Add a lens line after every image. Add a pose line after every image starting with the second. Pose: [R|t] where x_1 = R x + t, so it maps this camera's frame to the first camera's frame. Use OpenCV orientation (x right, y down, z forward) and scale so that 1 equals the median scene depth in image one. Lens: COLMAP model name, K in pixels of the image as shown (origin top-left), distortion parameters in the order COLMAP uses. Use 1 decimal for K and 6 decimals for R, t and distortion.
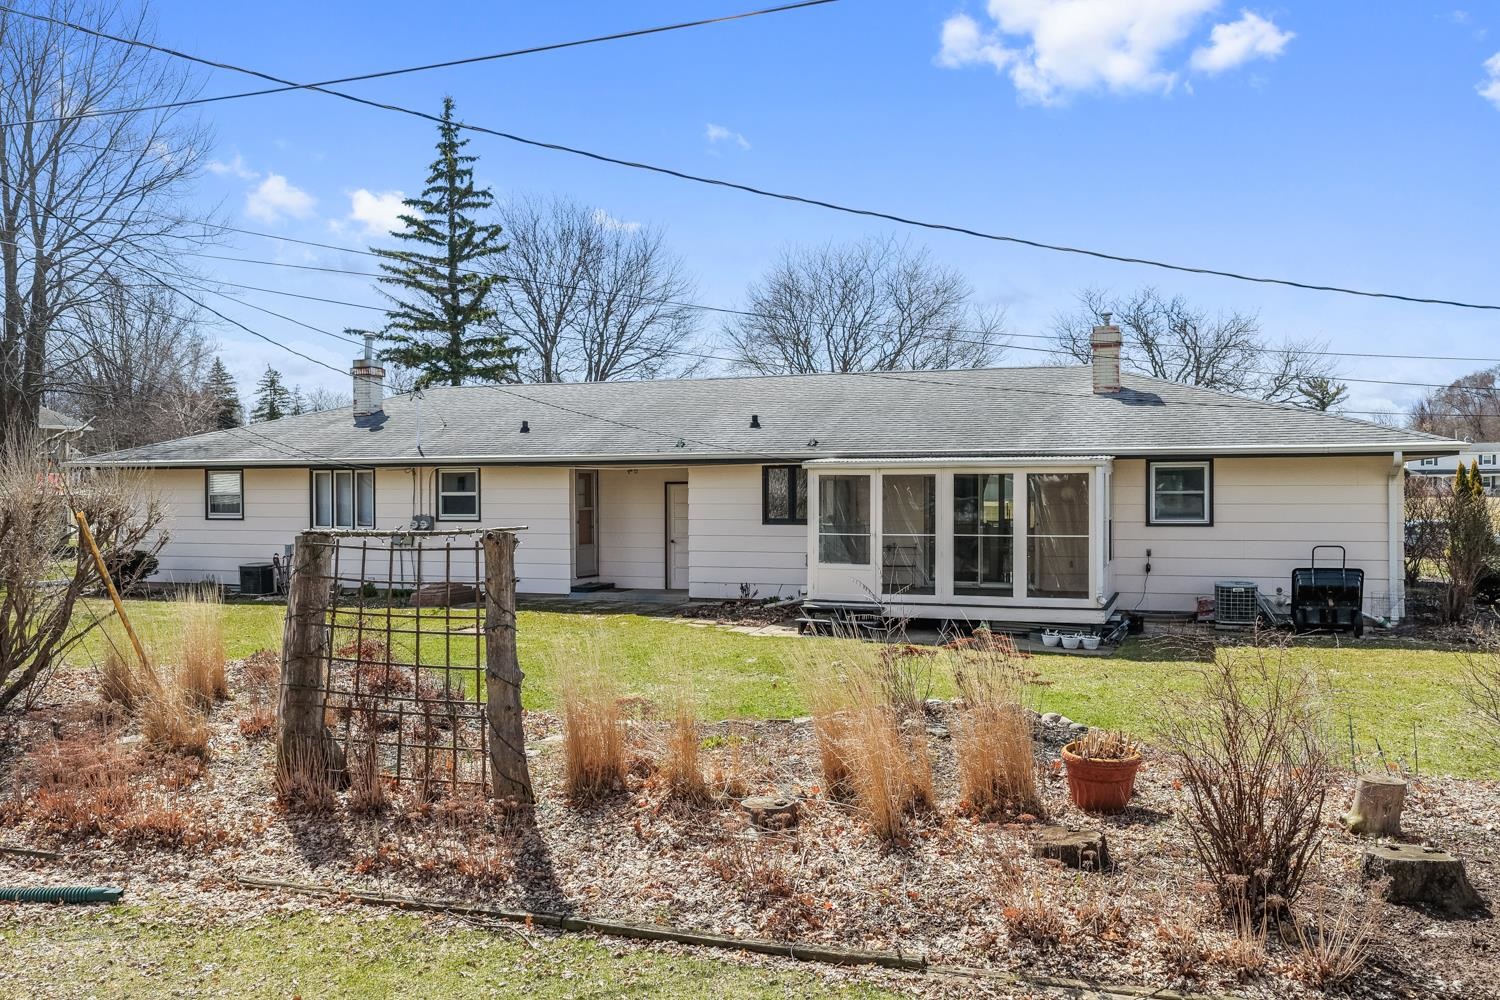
lens RADIAL K [[1248.1, 0, 748.0], [0, 1248.1, 508.2], [0, 0, 1]] dist [-0.017524, 0.022463]
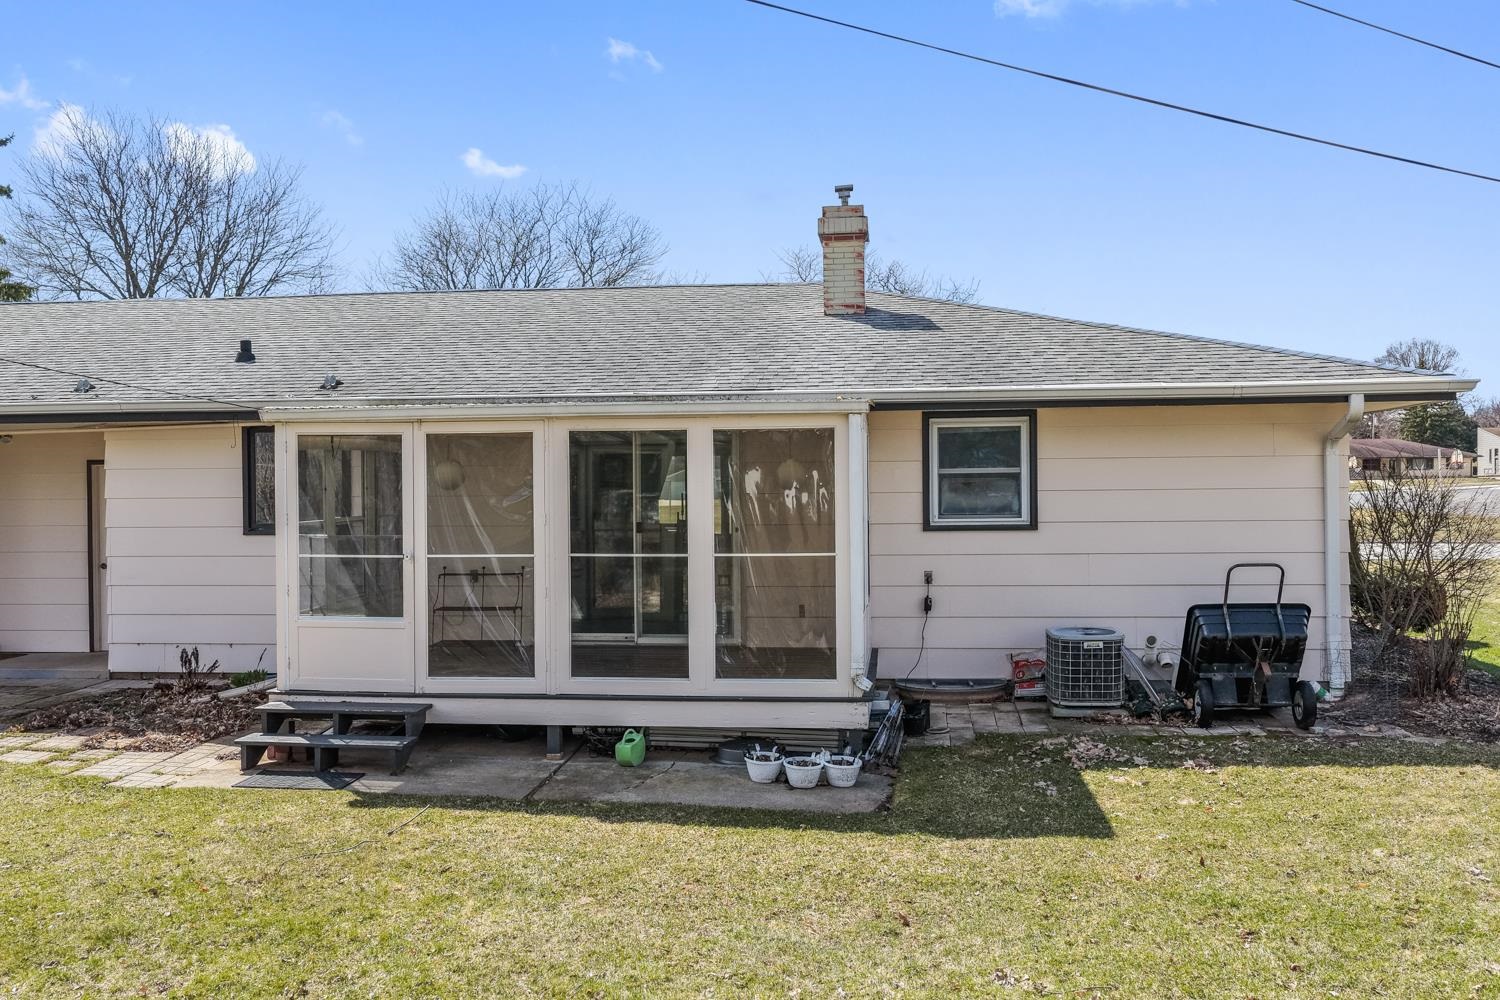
lens RADIAL K [[1248.1, 0, 750.3], [0, 1248.1, 504.6], [0, 0, 1]] dist [-0.017524, 0.022463]
pose [[0.972790, -0.008324, 0.231537, 0.113720], [0.008839, 0.999960, -0.001187, 0.002610], [-0.231518, 0.003201, 0.972825, 0.475857]]
